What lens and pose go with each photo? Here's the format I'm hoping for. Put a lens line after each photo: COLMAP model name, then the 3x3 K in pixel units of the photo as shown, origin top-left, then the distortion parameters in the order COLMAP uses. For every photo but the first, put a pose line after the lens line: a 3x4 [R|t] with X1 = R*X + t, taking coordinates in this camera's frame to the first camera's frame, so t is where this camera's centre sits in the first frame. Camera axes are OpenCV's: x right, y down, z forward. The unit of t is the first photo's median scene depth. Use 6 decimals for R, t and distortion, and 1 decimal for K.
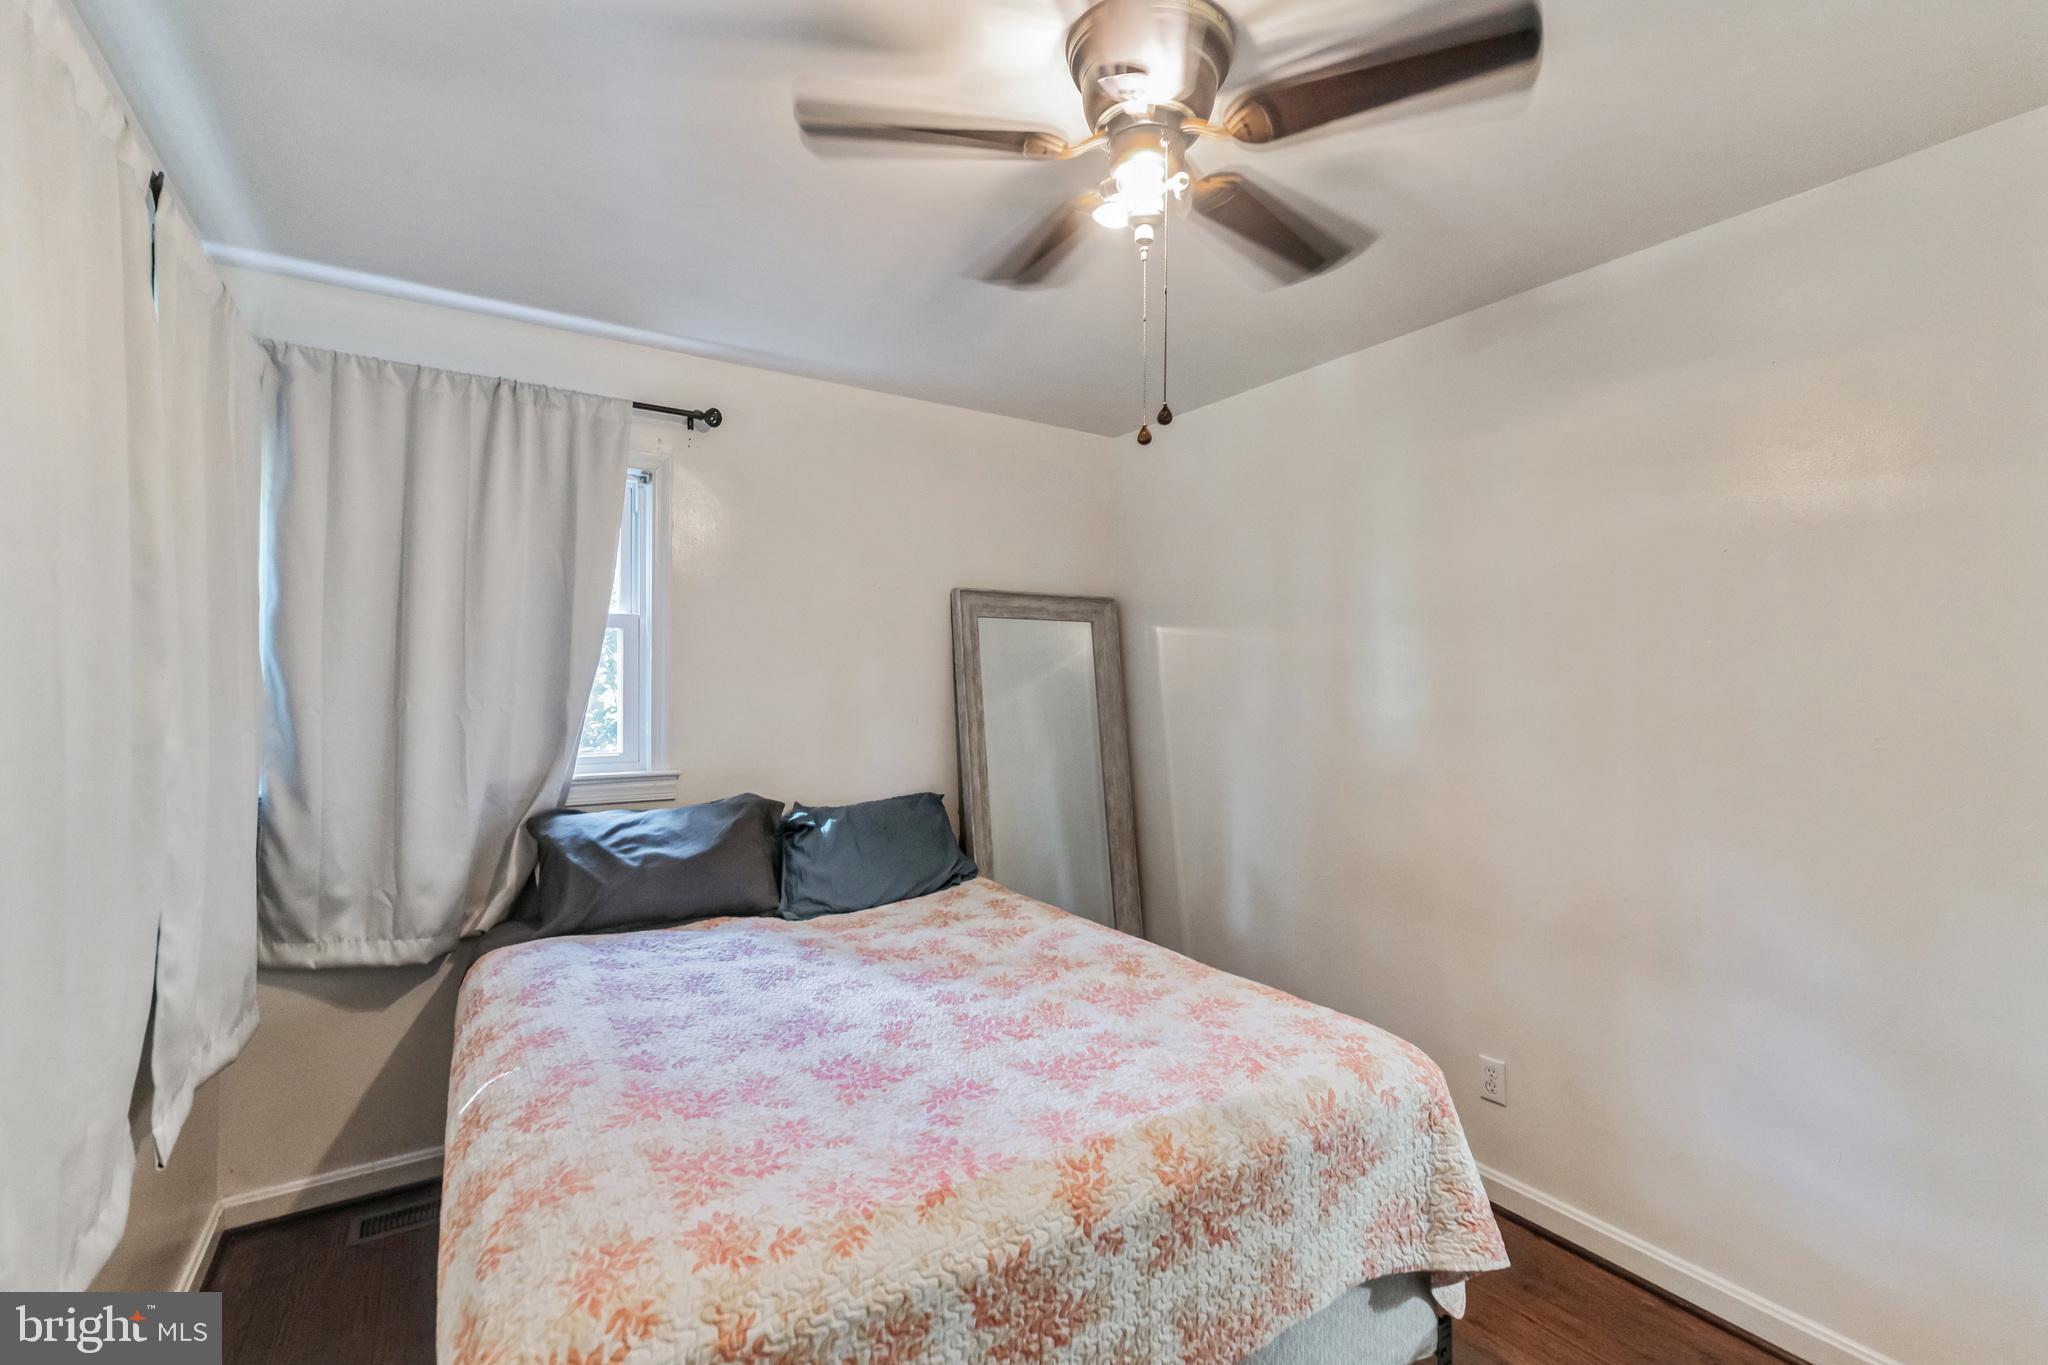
lens RADIAL K [[890.0, 0, 1024.0], [0, 890.0, 682.5], [0, 0, 1]] dist [0.001971, 0.000196]
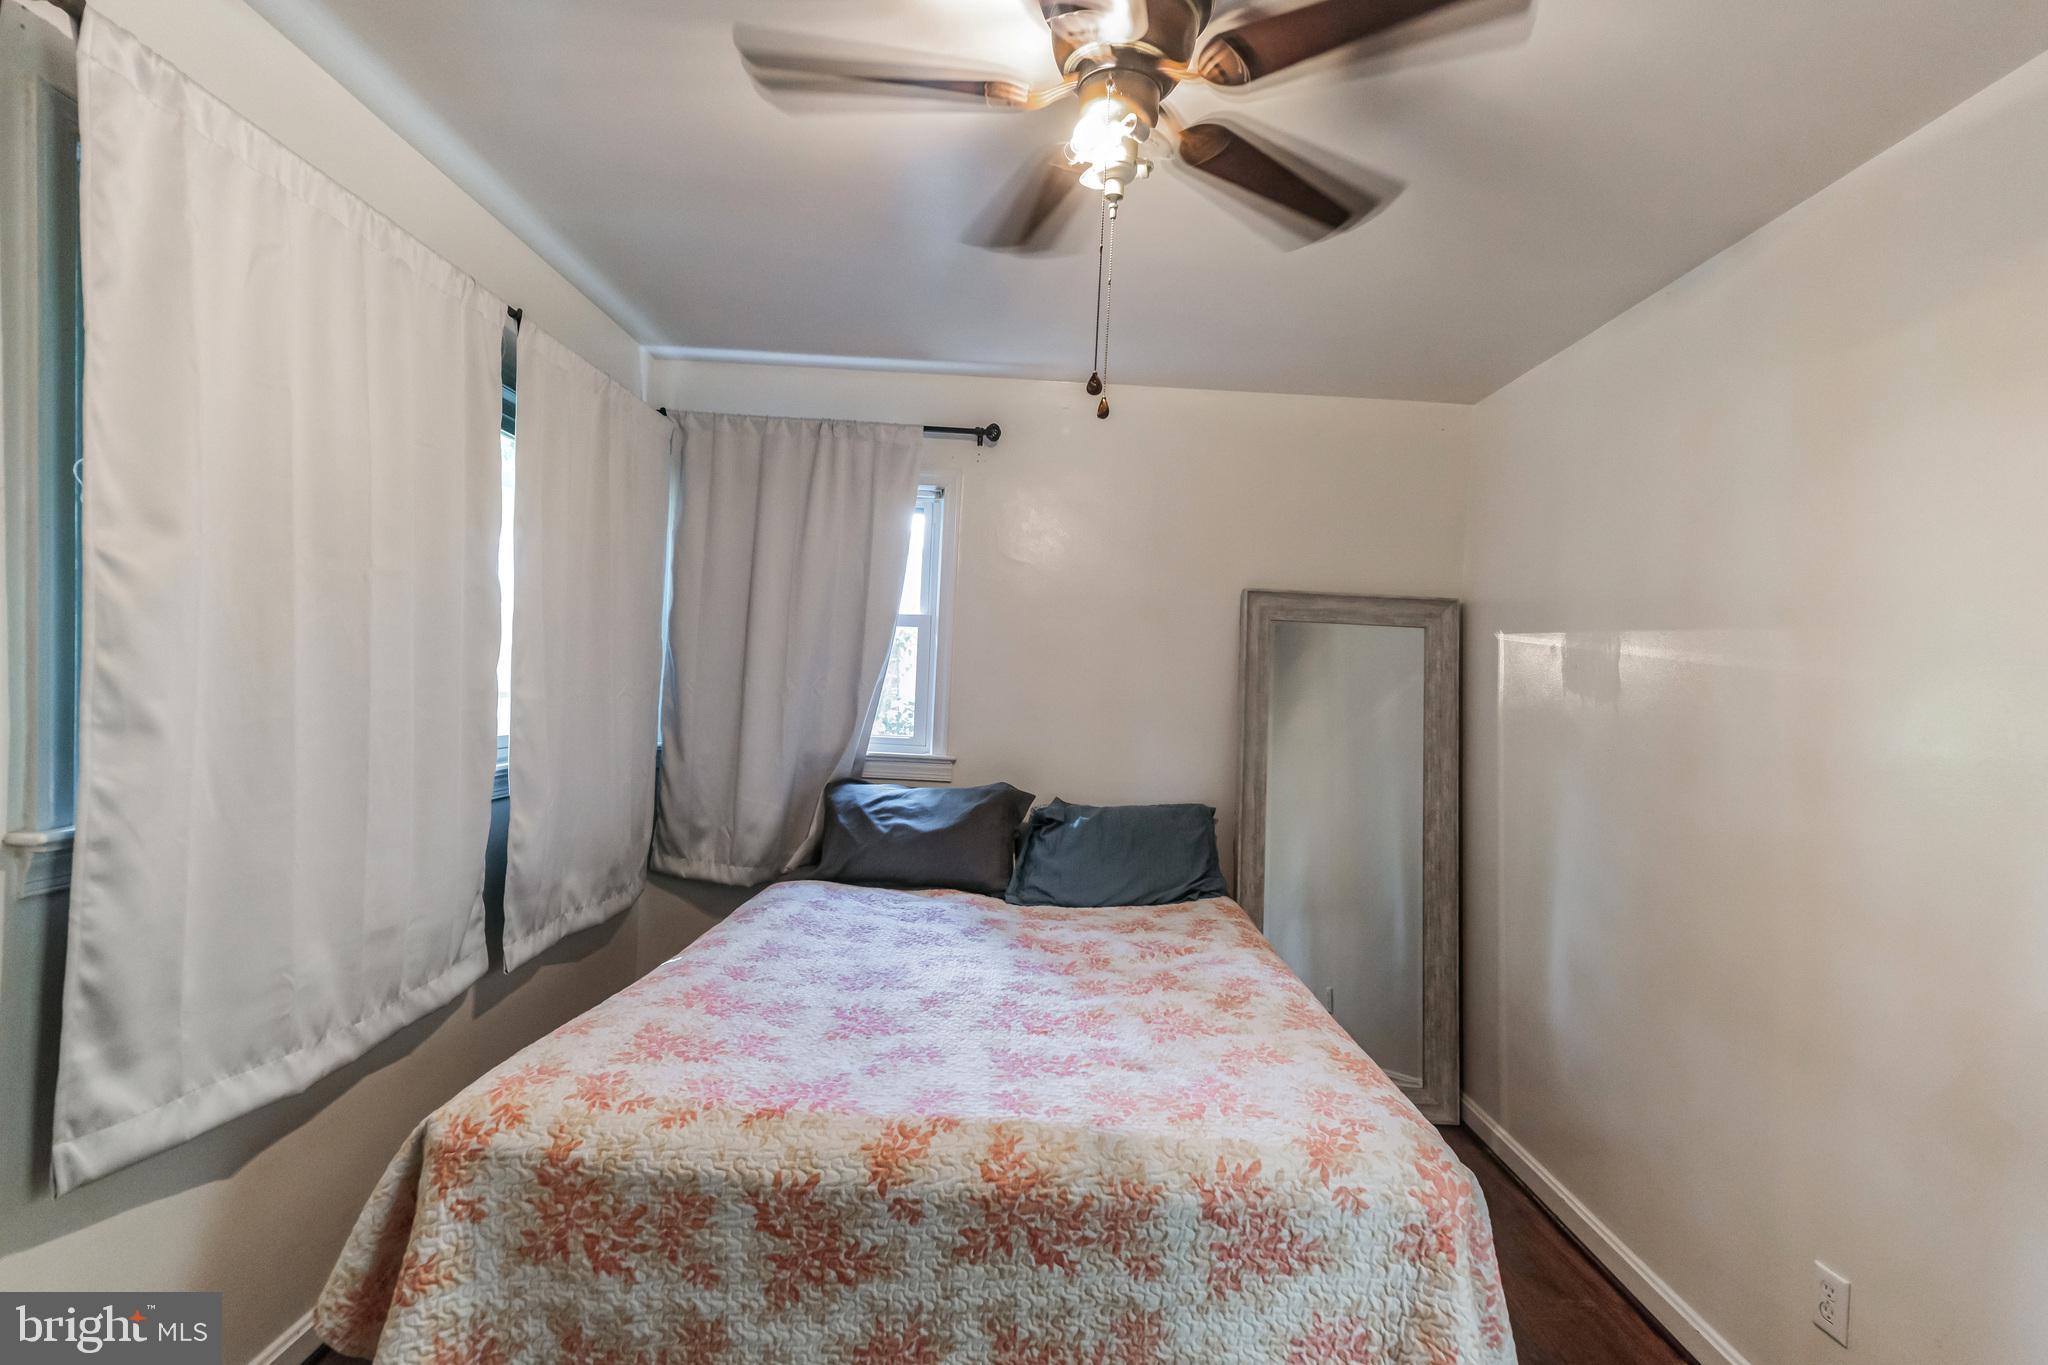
lens RADIAL K [[941.2, 0, 1047.8], [0, 941.2, 707.4], [0, 0, 1]] dist [0.004296, 0.000246]
pose [[0.849382, 0.051460, -0.525263, 0.679921], [-0.047434, 0.998651, 0.021135, 0.016689], [0.525642, 0.006963, 0.850677, 0.137622]]
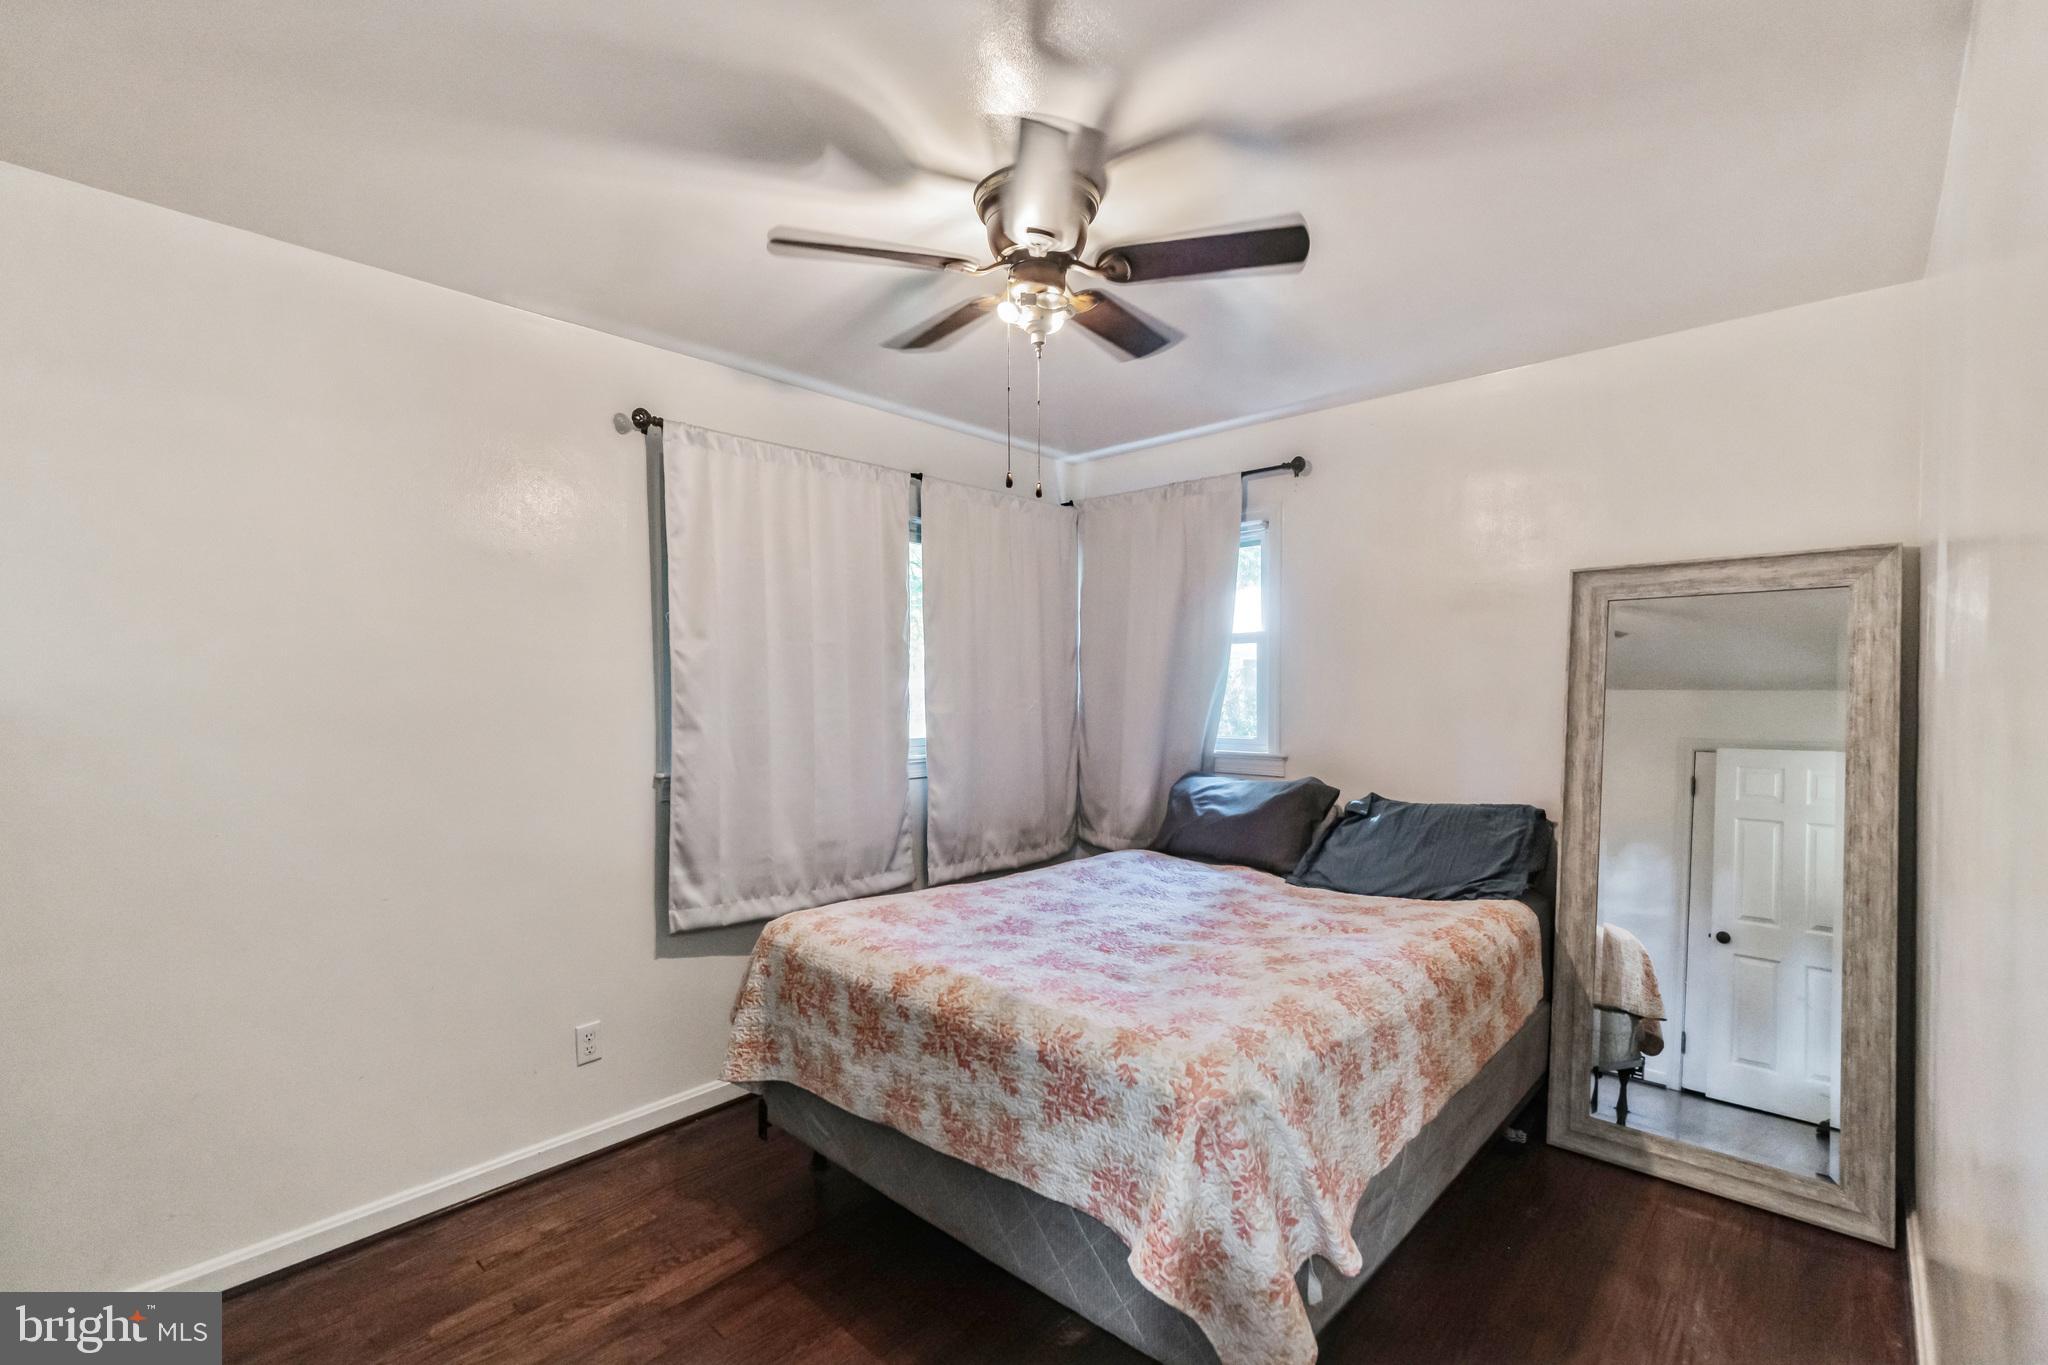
lens RADIAL K [[907.5, 0, 1029.0], [0, 907.5, 695.1], [0, 0, 1]] dist [0.002581, 0.000259]
pose [[0.254587, 0.003561, -0.967043, 1.581717], [0.001789, 0.999990, 0.004154, 0.021394], [0.967048, -0.002787, 0.254578, 0.696803]]
